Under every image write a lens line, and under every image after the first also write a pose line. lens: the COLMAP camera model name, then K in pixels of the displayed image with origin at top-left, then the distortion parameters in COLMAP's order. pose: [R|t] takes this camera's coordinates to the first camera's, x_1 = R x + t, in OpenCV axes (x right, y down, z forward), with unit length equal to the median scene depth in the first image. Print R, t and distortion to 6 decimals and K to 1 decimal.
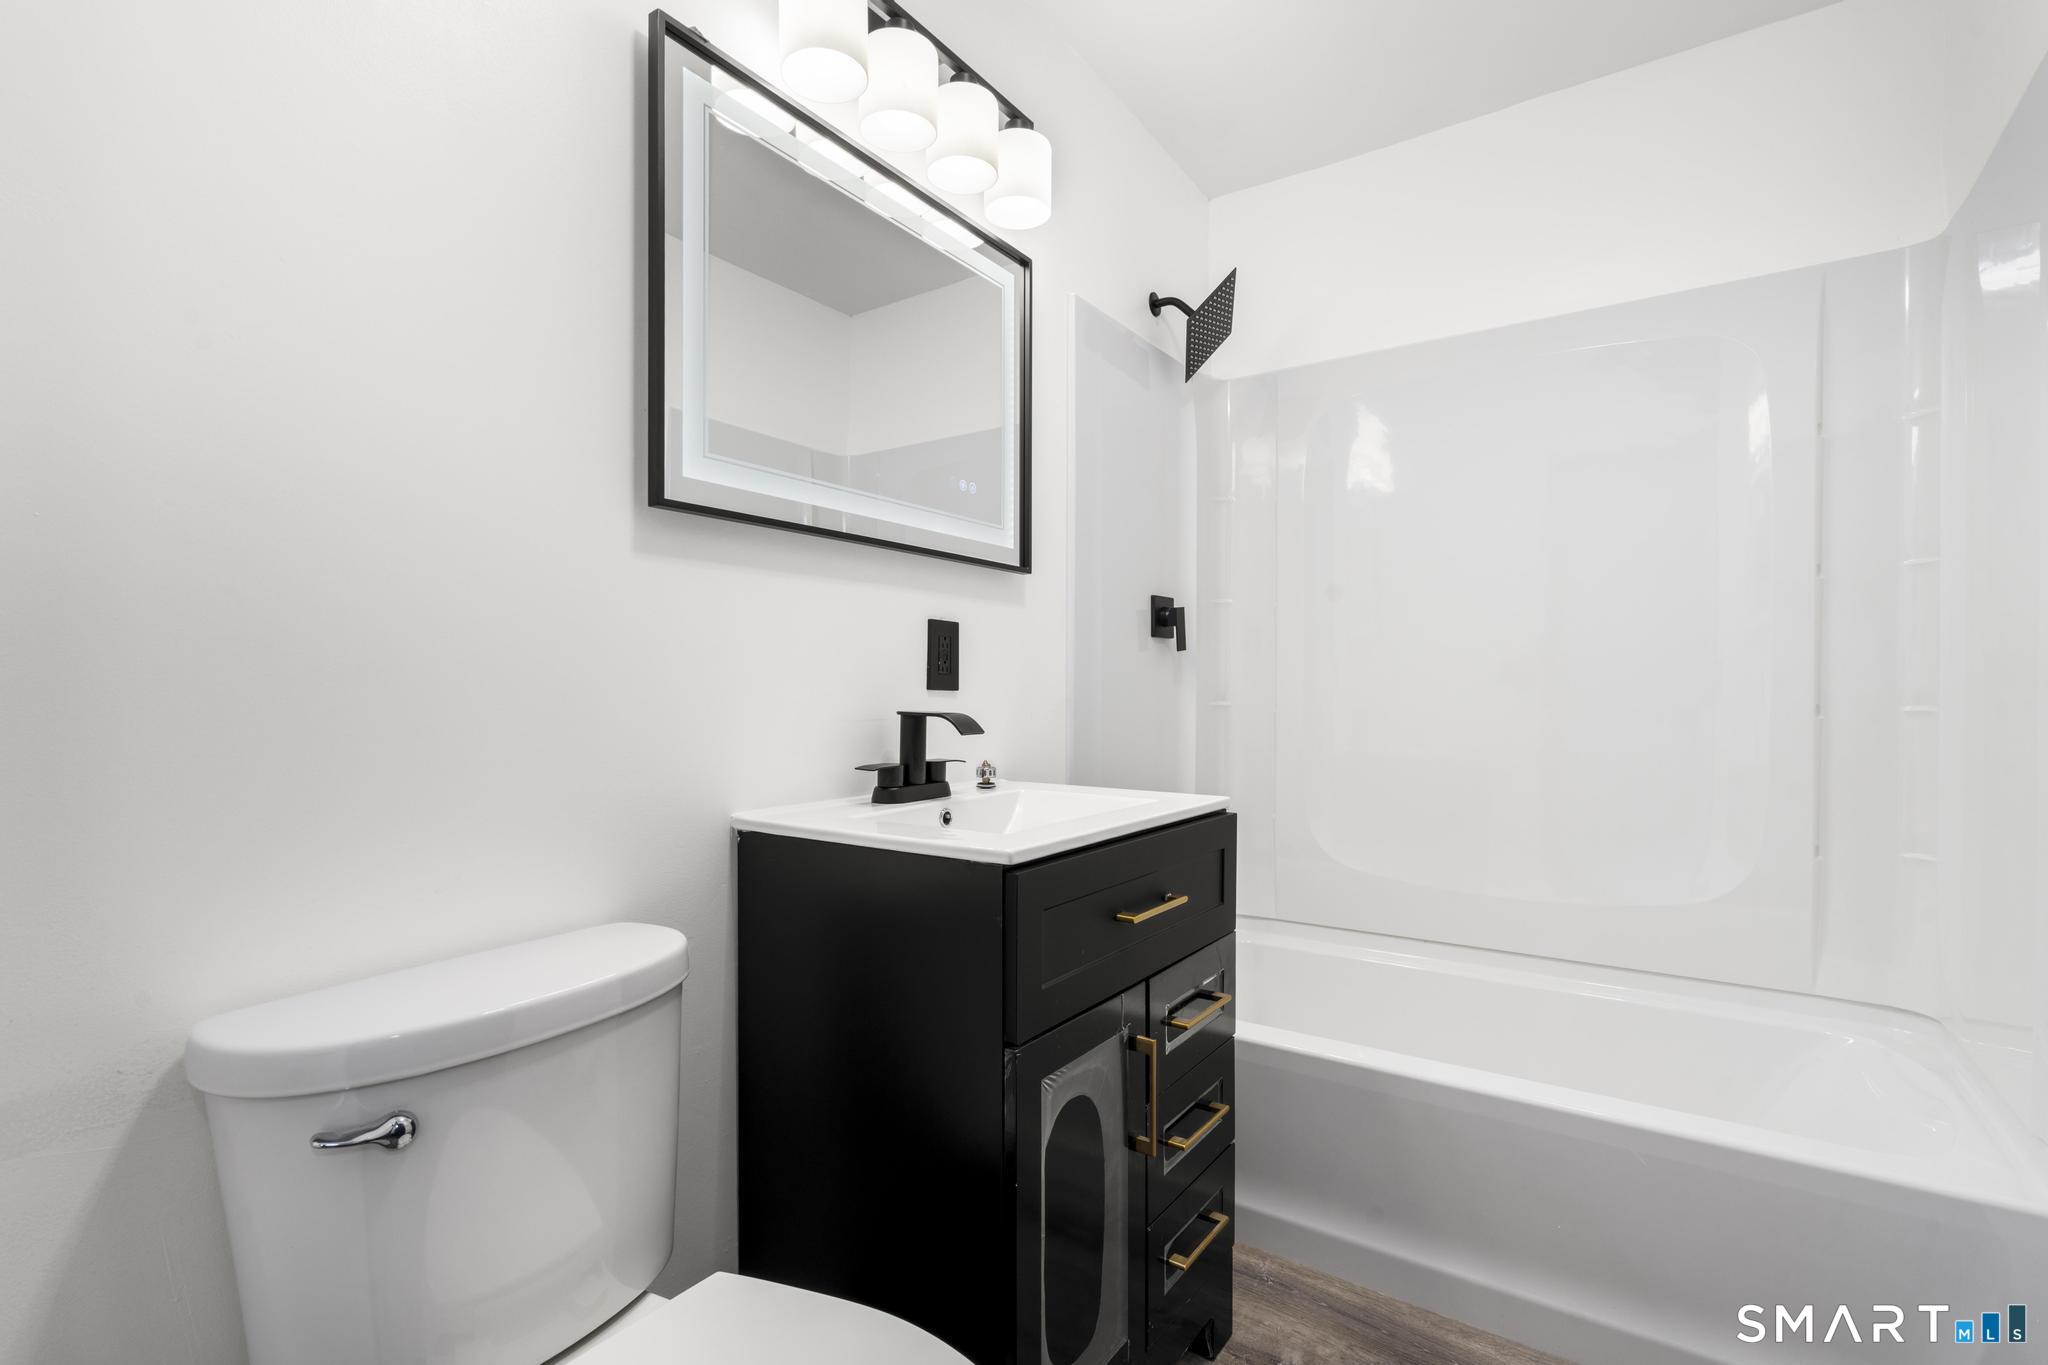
lens RADIAL K [[929.8, 0, 1011.9], [0, 929.8, 687.0], [0, 0, 1]] dist [-0.005139, 0.002382]
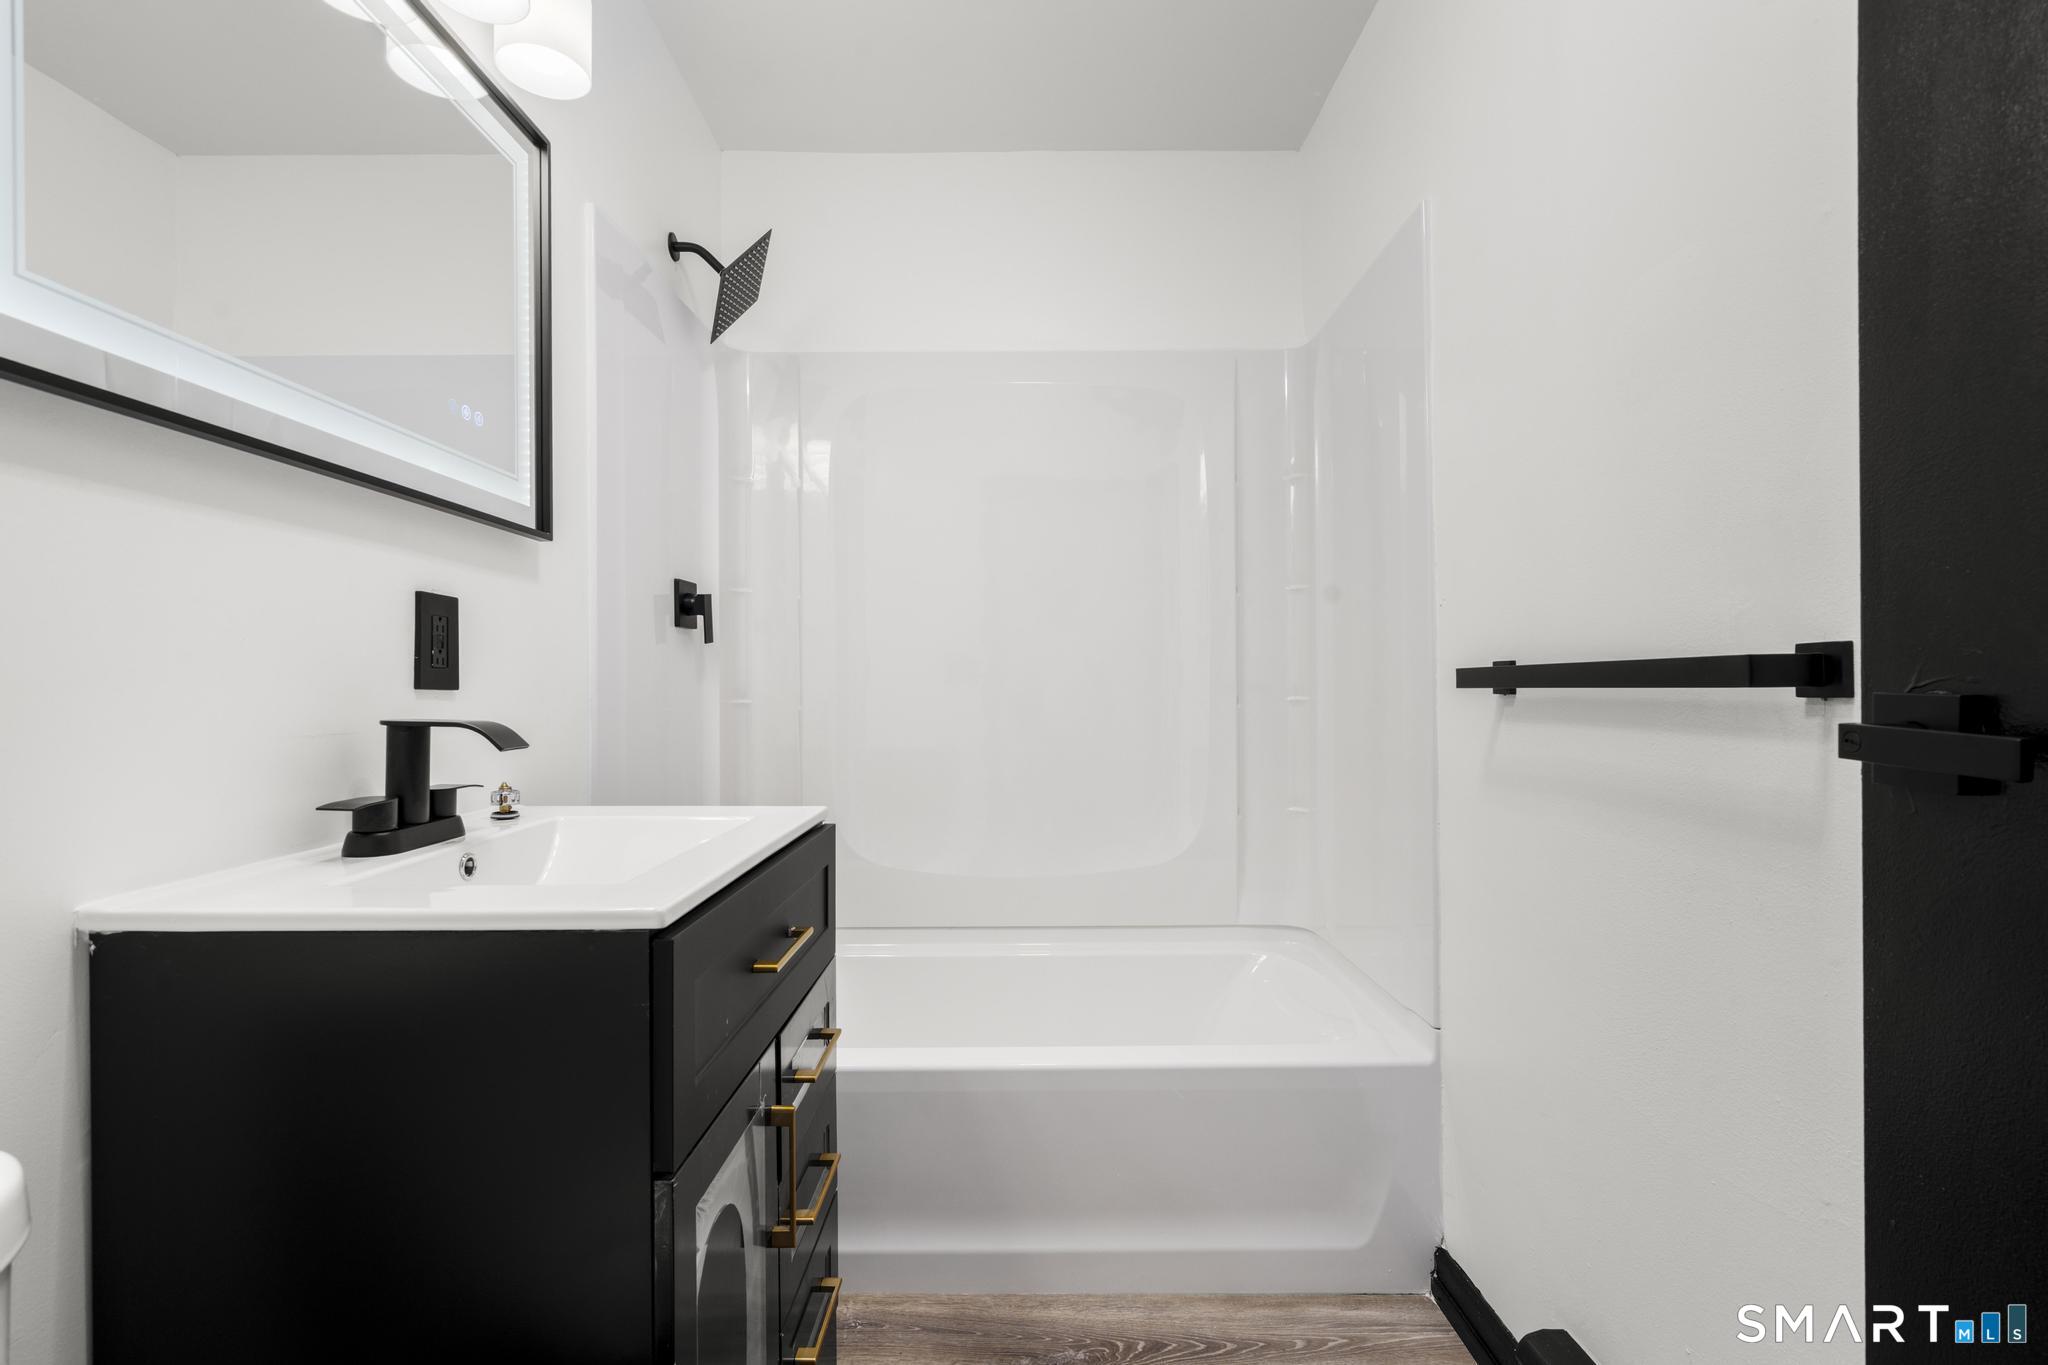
lens RADIAL K [[929.8, 0, 1031.9], [0, 929.8, 680.8], [0, 0, 1]] dist [-0.005139, 0.002382]
pose [[0.819457, -0.001637, 0.573138, -0.109794], [0.003149, 0.999994, -0.001646, -0.000862], [-0.573132, 0.003154, 0.819457, 0.140508]]
